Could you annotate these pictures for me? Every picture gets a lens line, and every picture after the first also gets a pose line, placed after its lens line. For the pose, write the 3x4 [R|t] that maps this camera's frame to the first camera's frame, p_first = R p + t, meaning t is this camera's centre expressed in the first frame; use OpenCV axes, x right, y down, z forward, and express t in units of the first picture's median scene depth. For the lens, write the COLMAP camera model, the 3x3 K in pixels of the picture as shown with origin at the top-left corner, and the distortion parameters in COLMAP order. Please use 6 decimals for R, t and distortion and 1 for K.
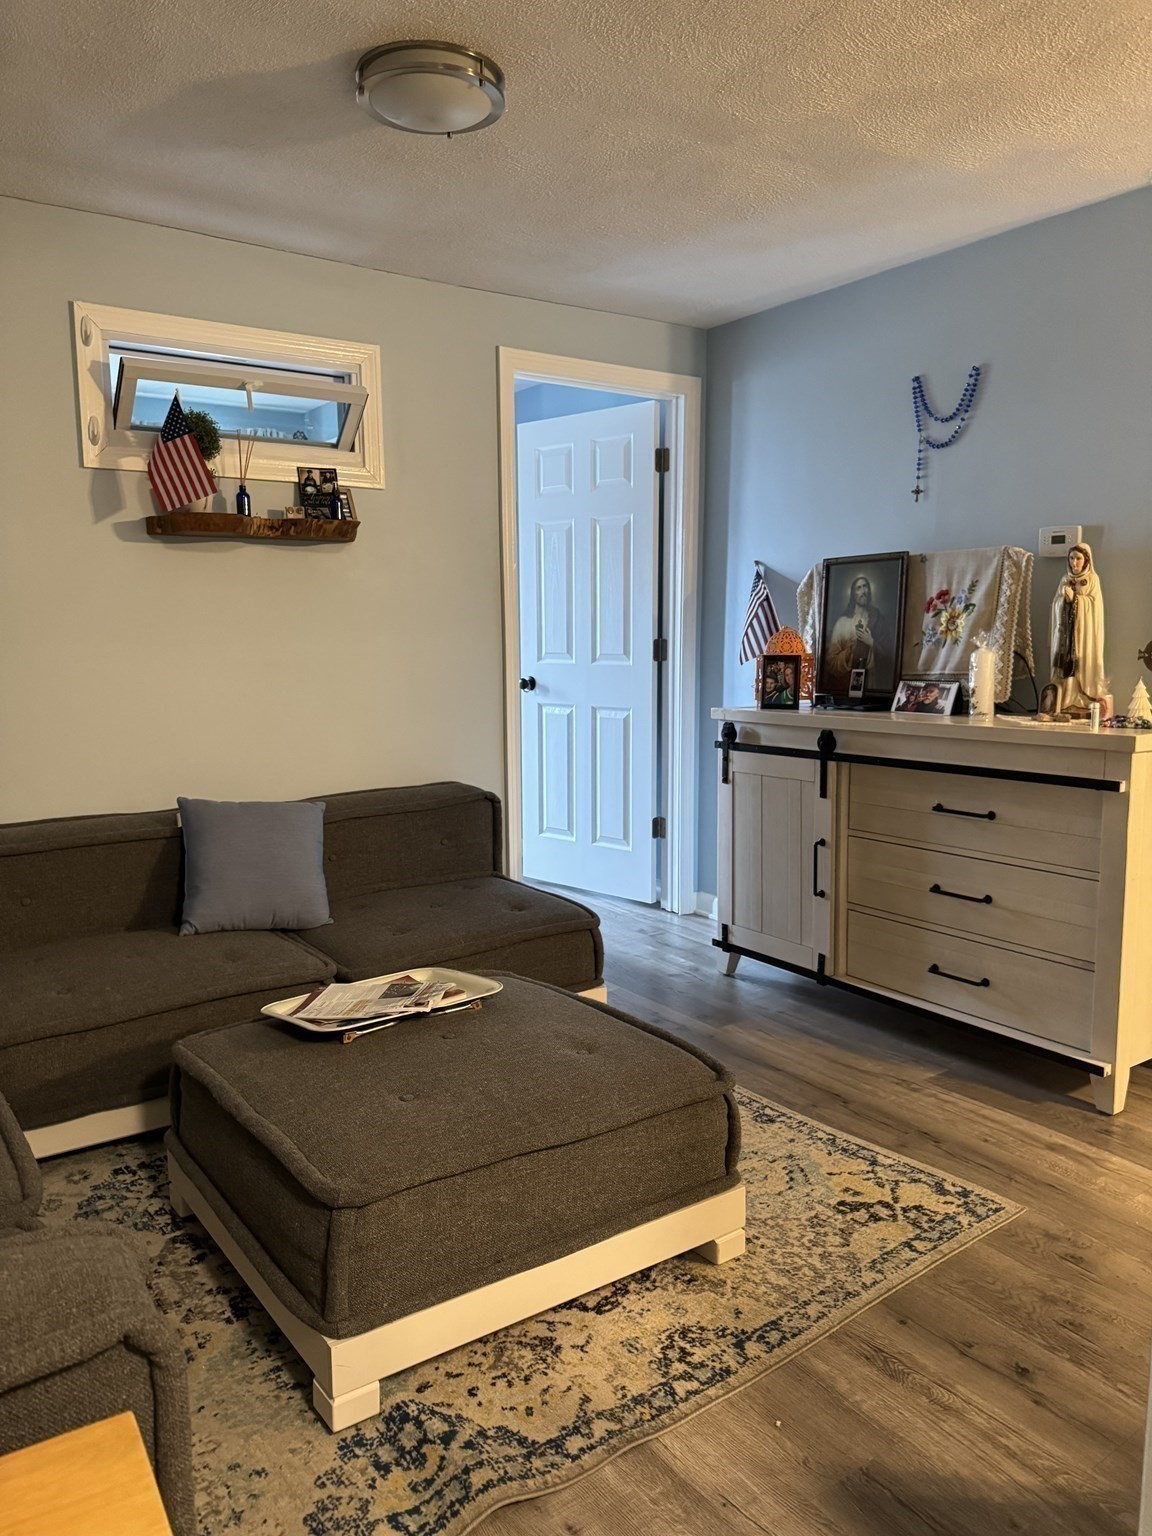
lens RADIAL K [[1089.7, 0, 576.0], [0, 1089.7, 768.0], [0, 0, 1]] dist [0.024143, -0.024523]
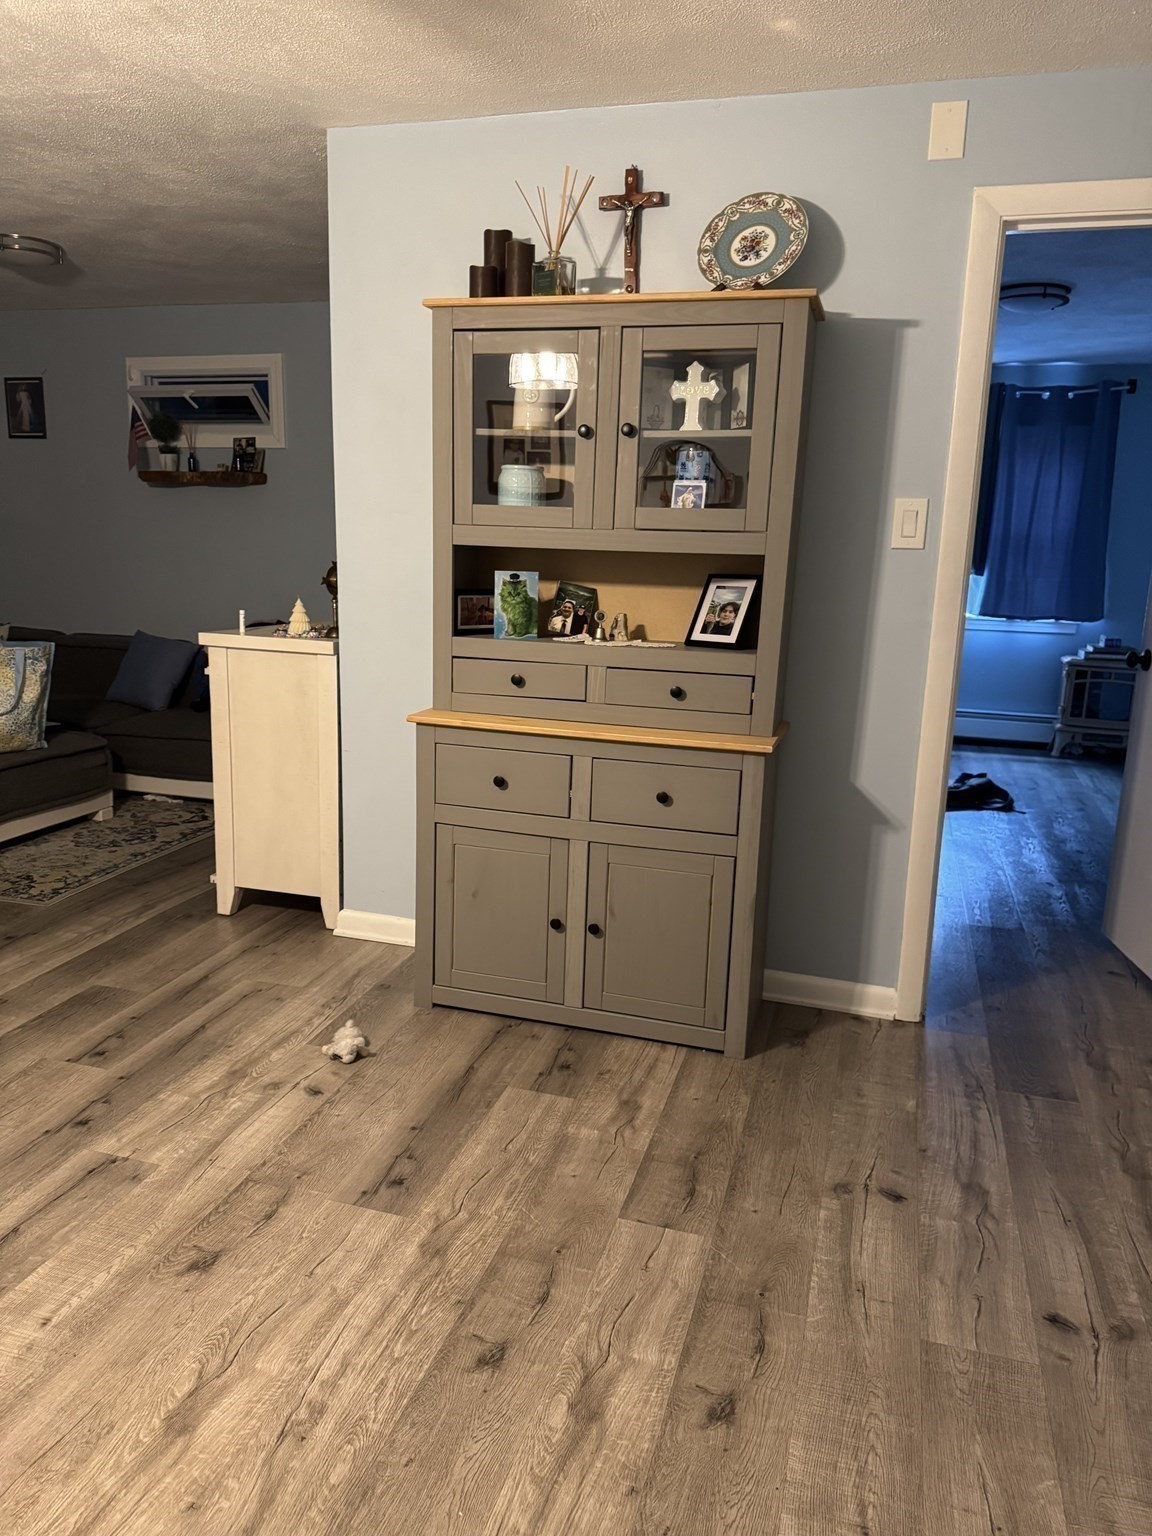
lens RADIAL K [[1089.7, 0, 576.0], [0, 1089.7, 768.0], [0, 0, 1]] dist [0.024143, -0.024523]
pose [[0.619559, 0.181399, -0.763702, 2.067829], [-0.134403, 0.983078, 0.124472, -0.098997], [0.773358, 0.025526, 0.633456, 0.573839]]
